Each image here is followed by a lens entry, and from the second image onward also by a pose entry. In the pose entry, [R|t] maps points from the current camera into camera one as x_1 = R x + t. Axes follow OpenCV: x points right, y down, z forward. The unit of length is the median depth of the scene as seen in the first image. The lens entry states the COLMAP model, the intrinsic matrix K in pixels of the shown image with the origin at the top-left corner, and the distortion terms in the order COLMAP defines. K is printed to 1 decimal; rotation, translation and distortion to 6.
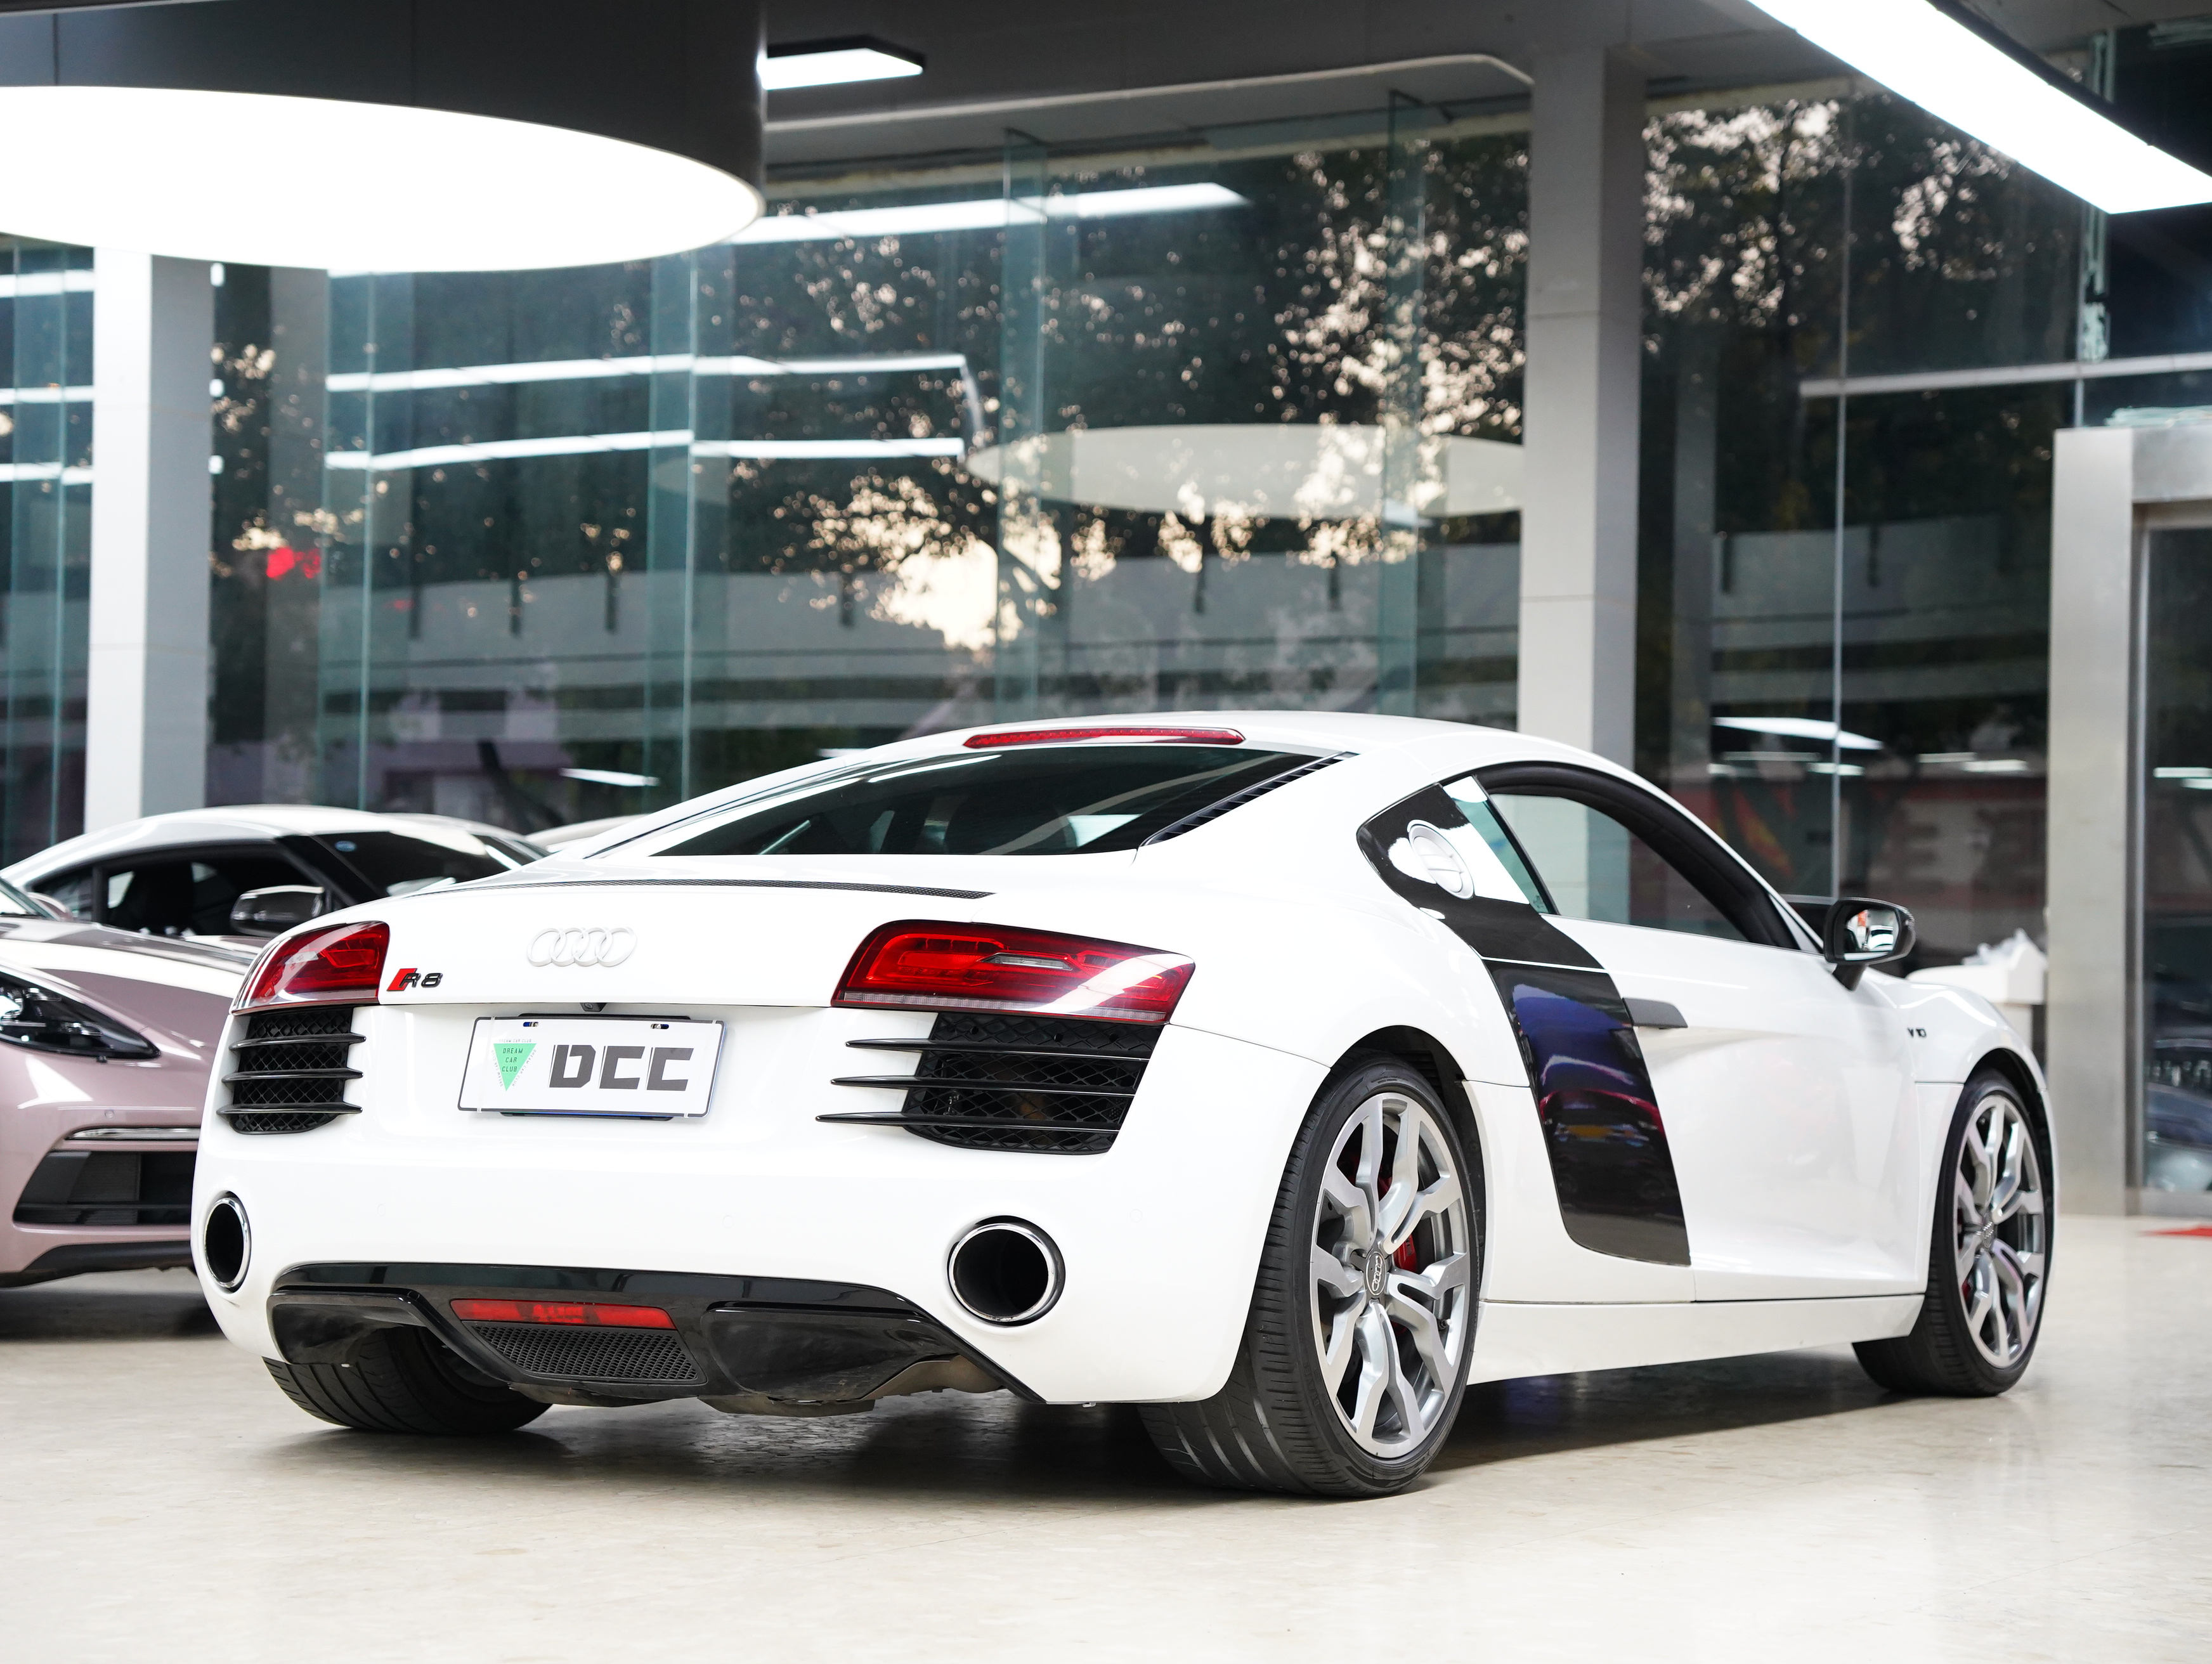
lens RADIAL K [[4449.3, 0, 1106.0], [0, 4449.3, 832.0], [0, 0, 1]] dist [0.329845, -0.017704]
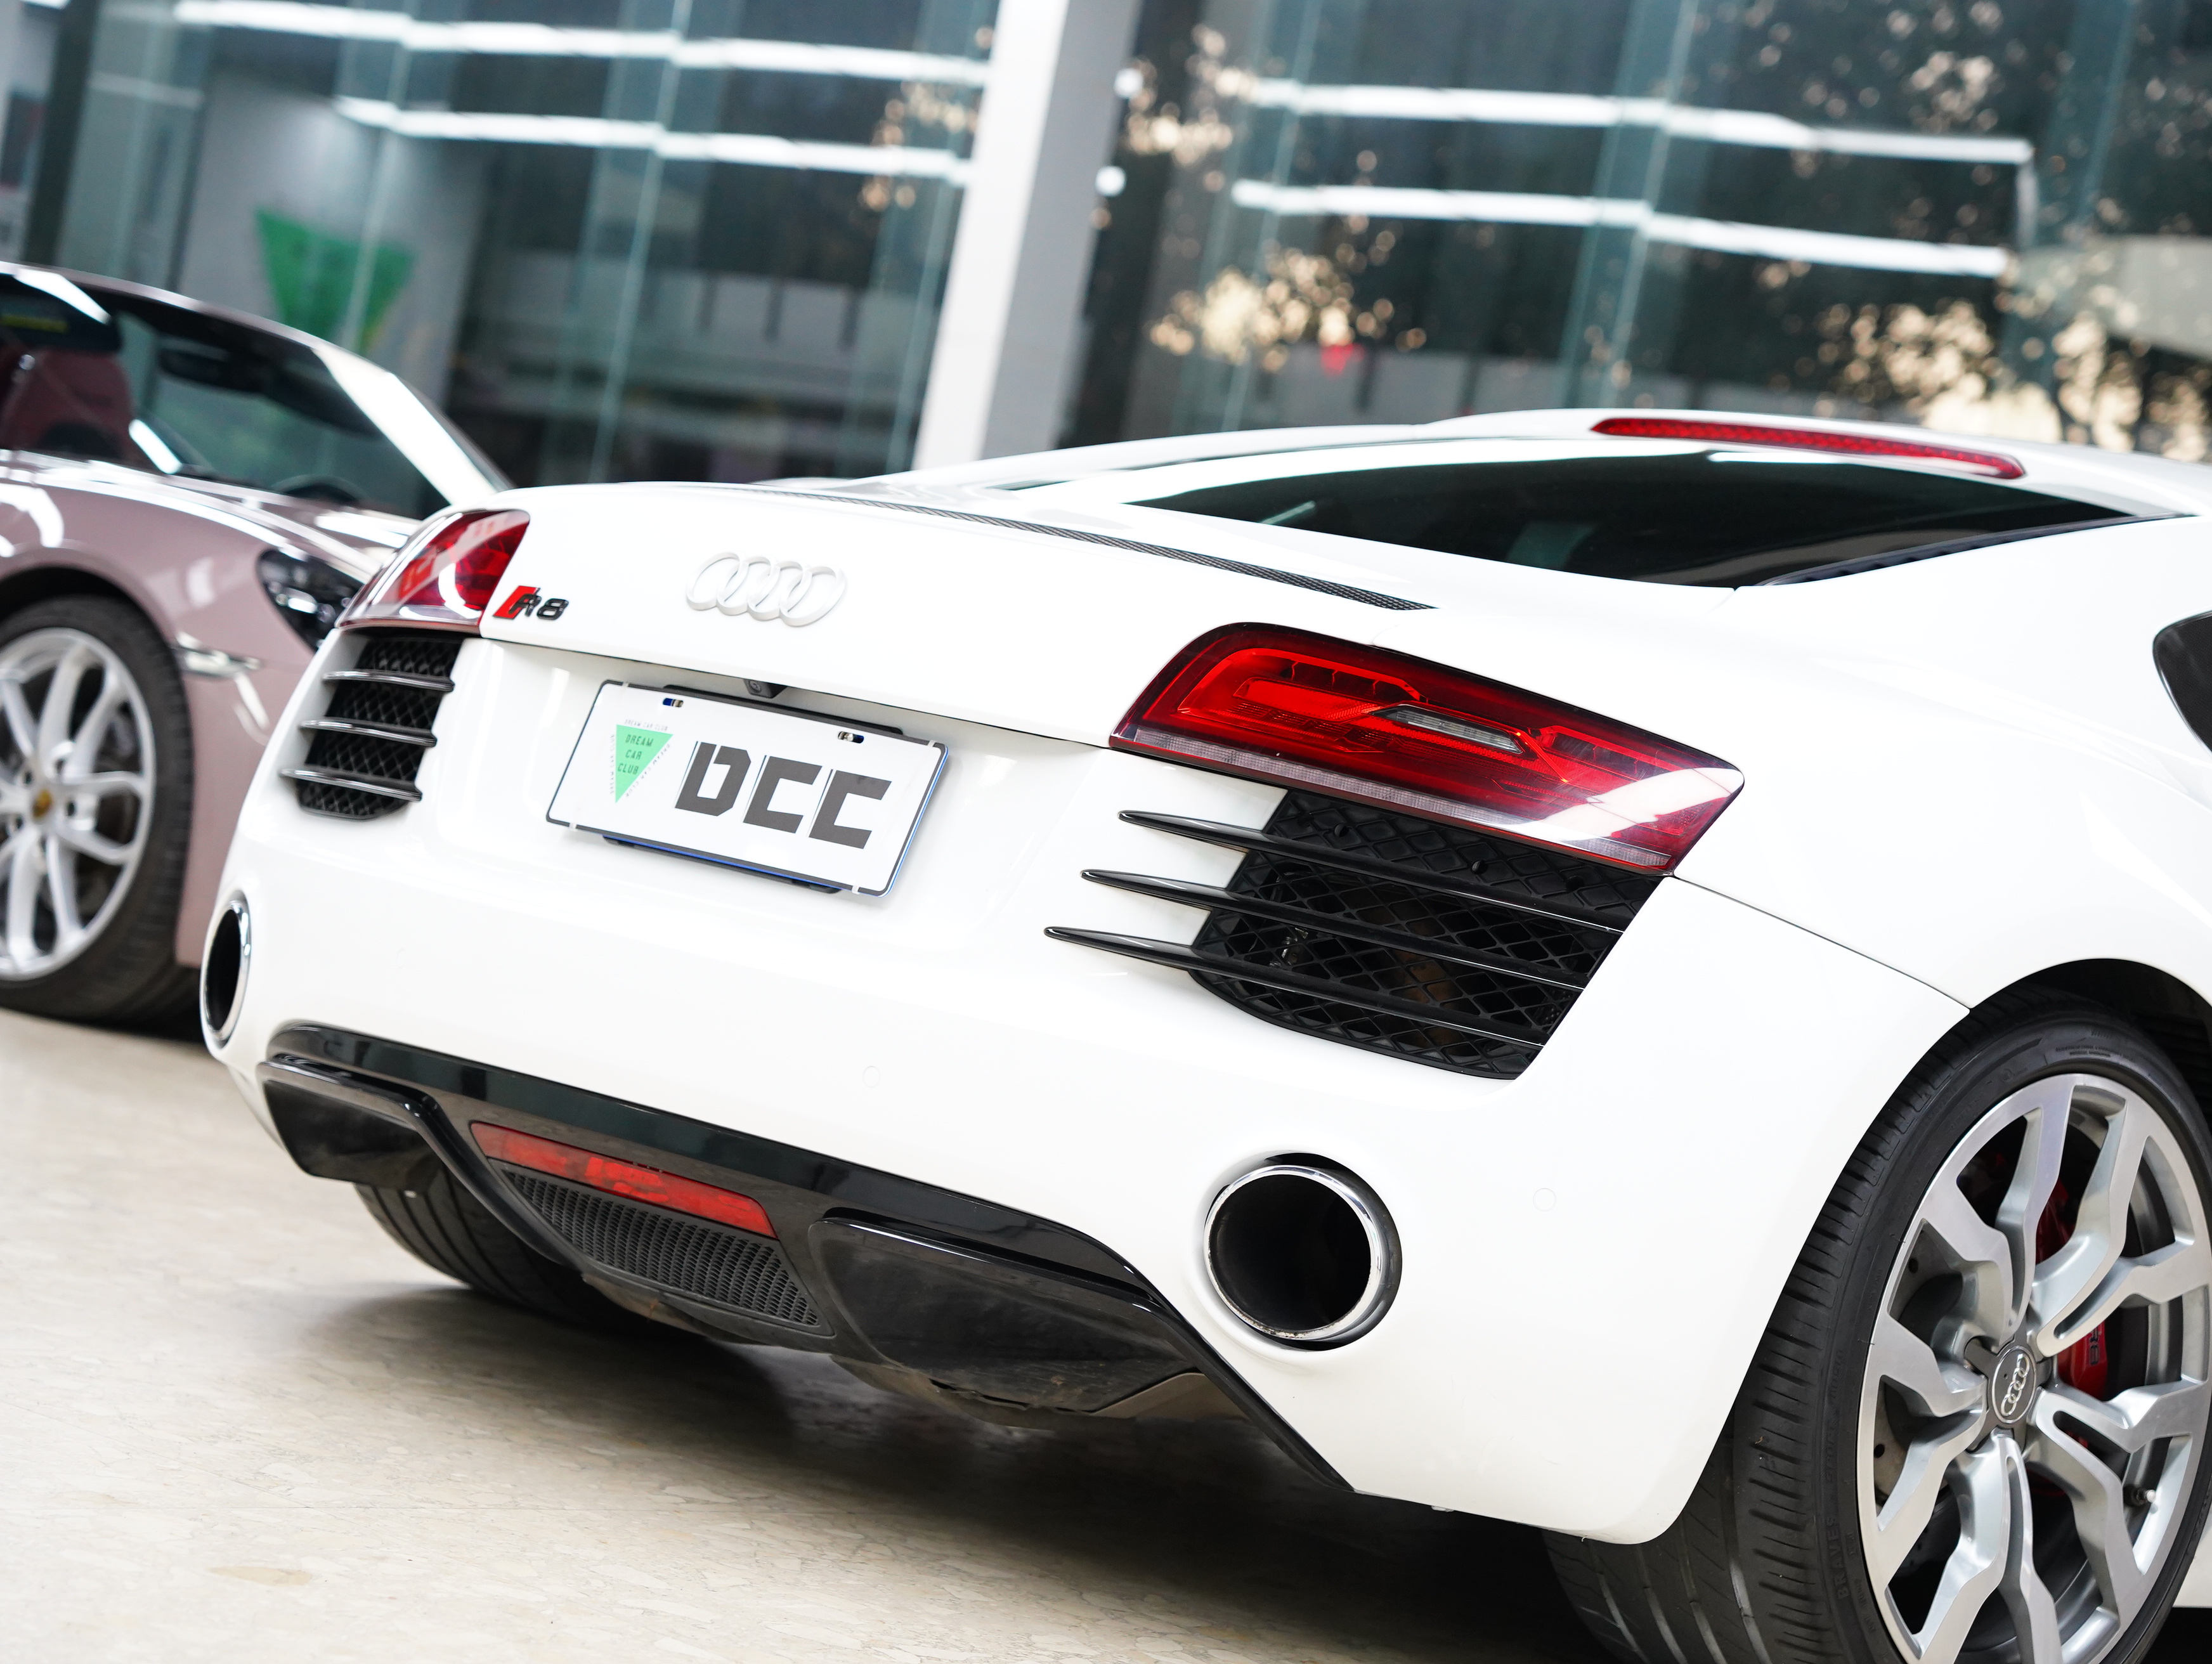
lens RADIAL K [[4753.3, 0, 1106.0], [0, 4753.3, 832.0], [0, 0, 1]] dist [0.355715, 2.035298]
pose [[0.961766, 0.170994, -0.213934, 0.071019], [-0.164869, 0.985229, 0.046293, 0.020853], [0.218689, -0.009252, 0.975751, 0.385059]]
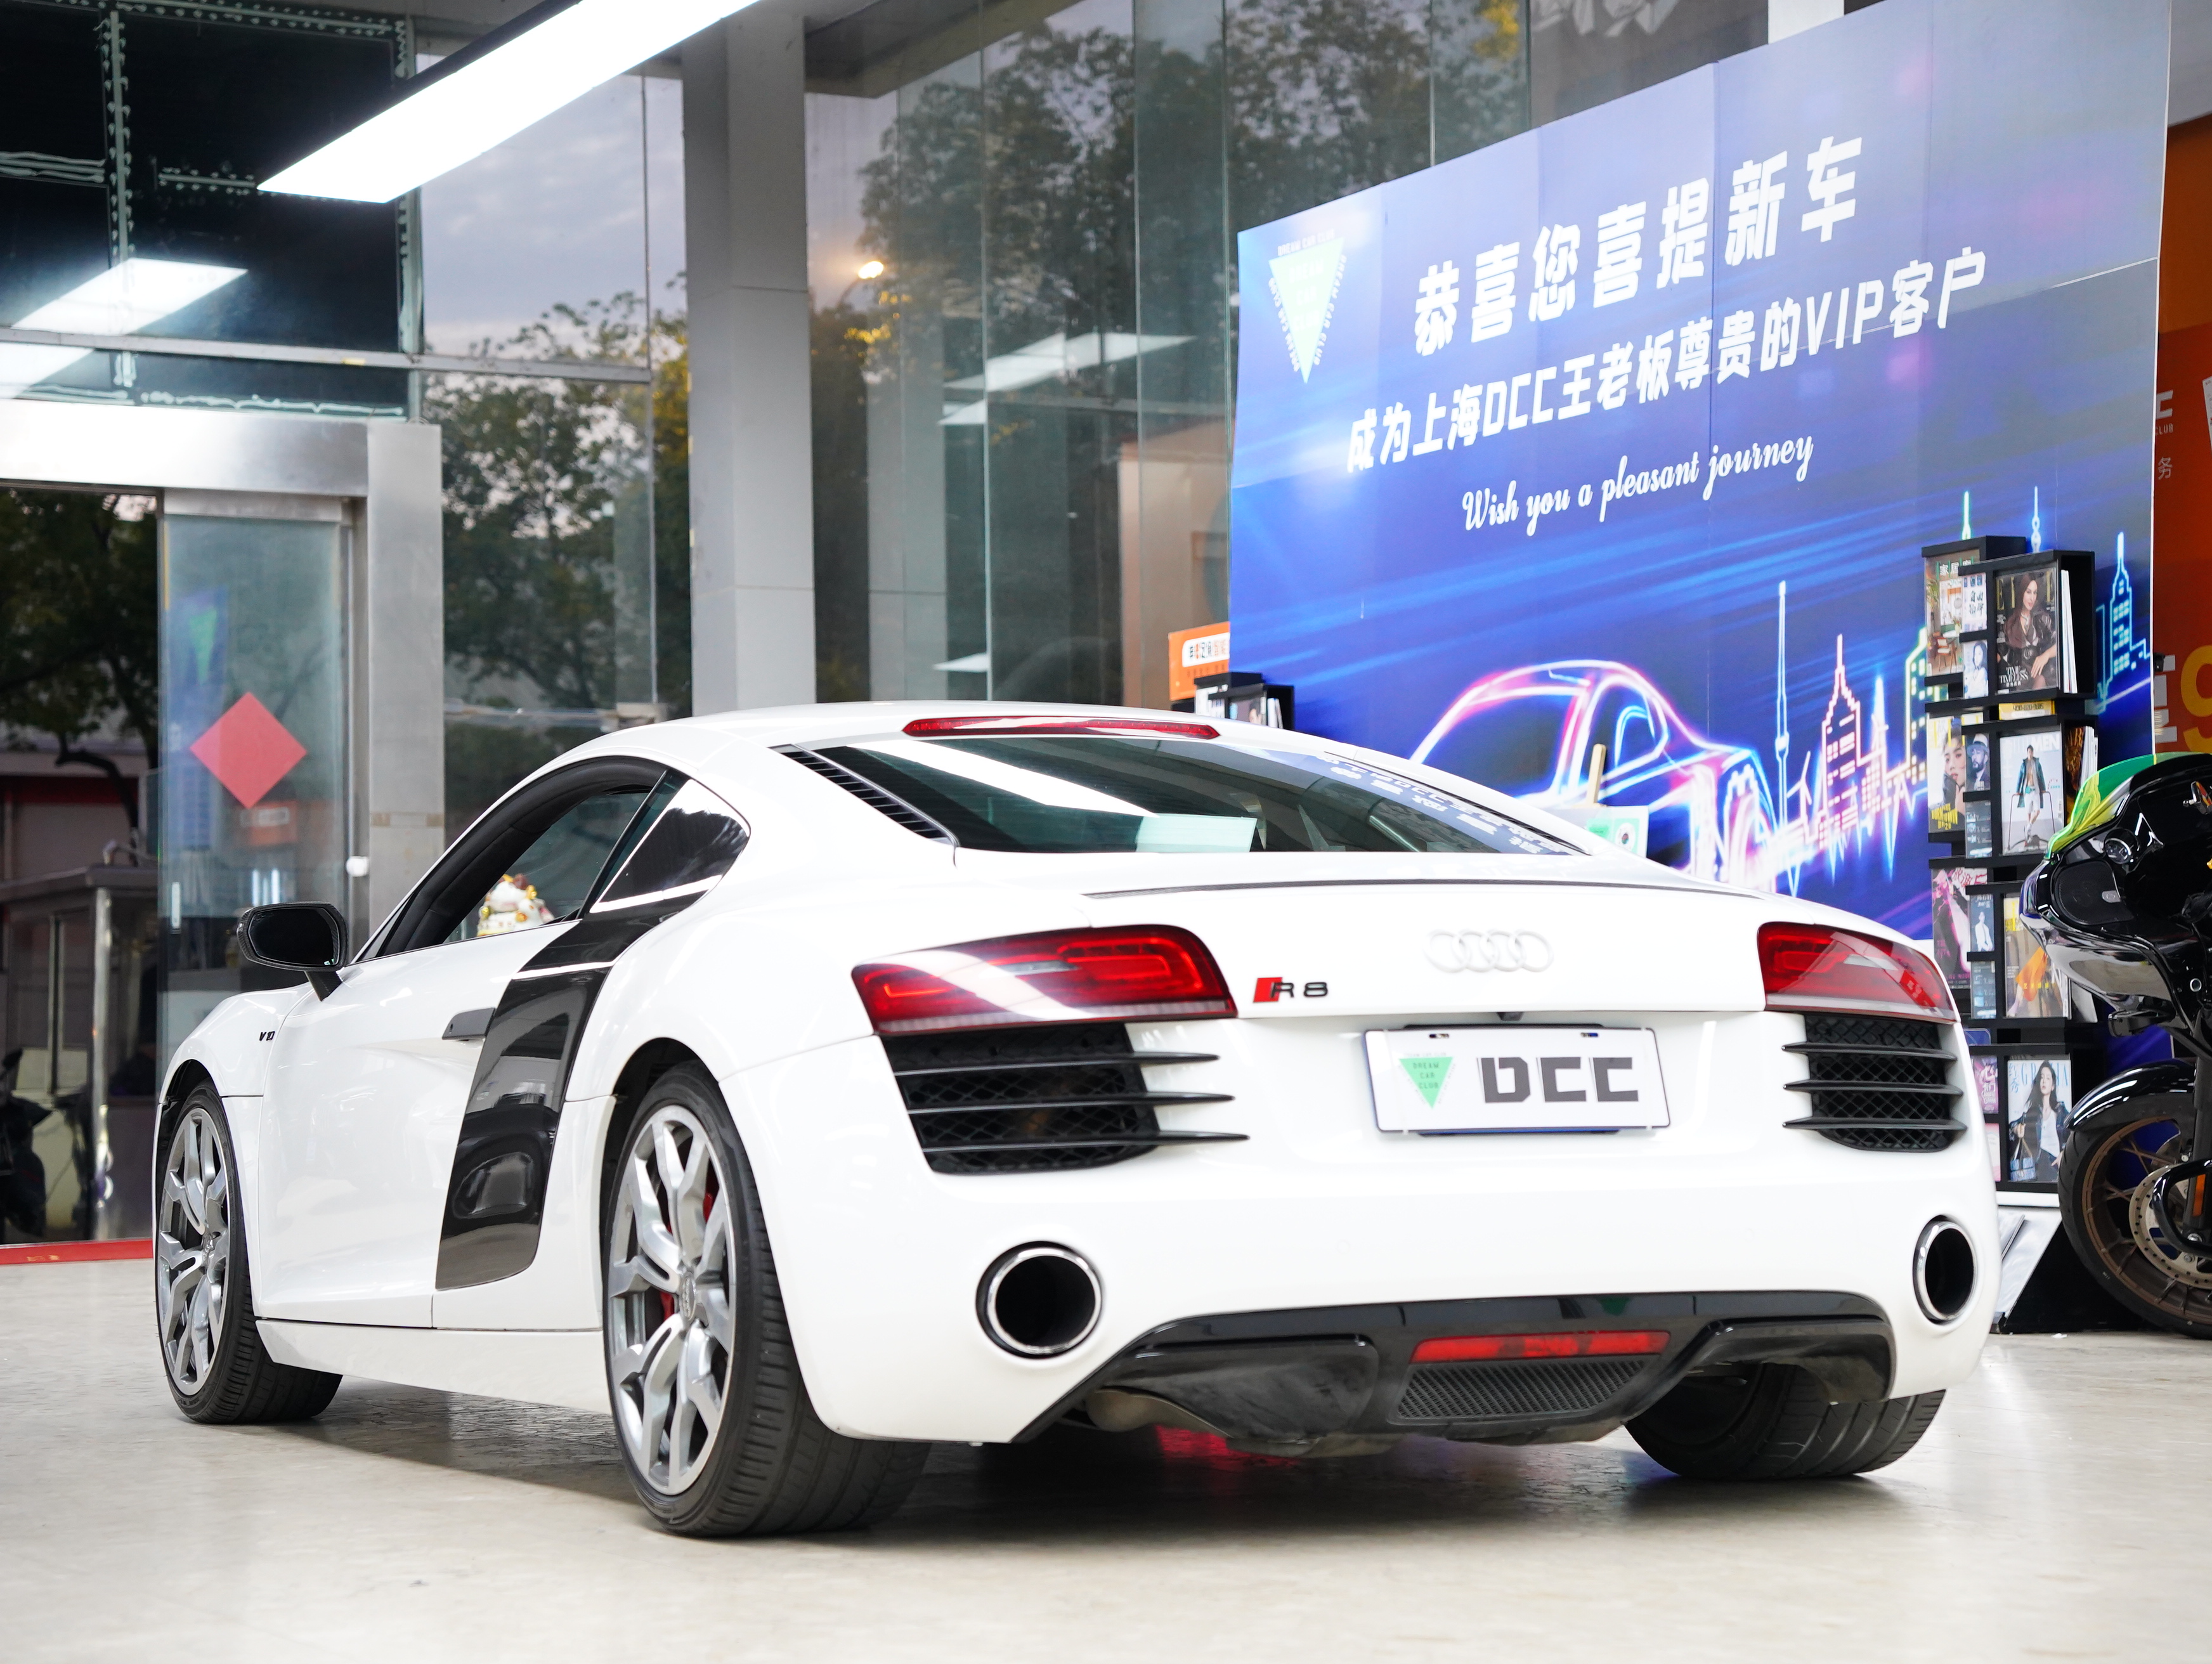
lens RADIAL K [[4753.3, 0, 1106.0], [0, 4753.3, 832.0], [0, 0, 1]] dist [0.355715, 2.035298]
pose [[0.588711, 0.011204, 0.808266, -0.971641], [-0.013070, 0.999905, -0.004341, 0.006431], [-0.808238, -0.008008, 0.588802, 0.487930]]
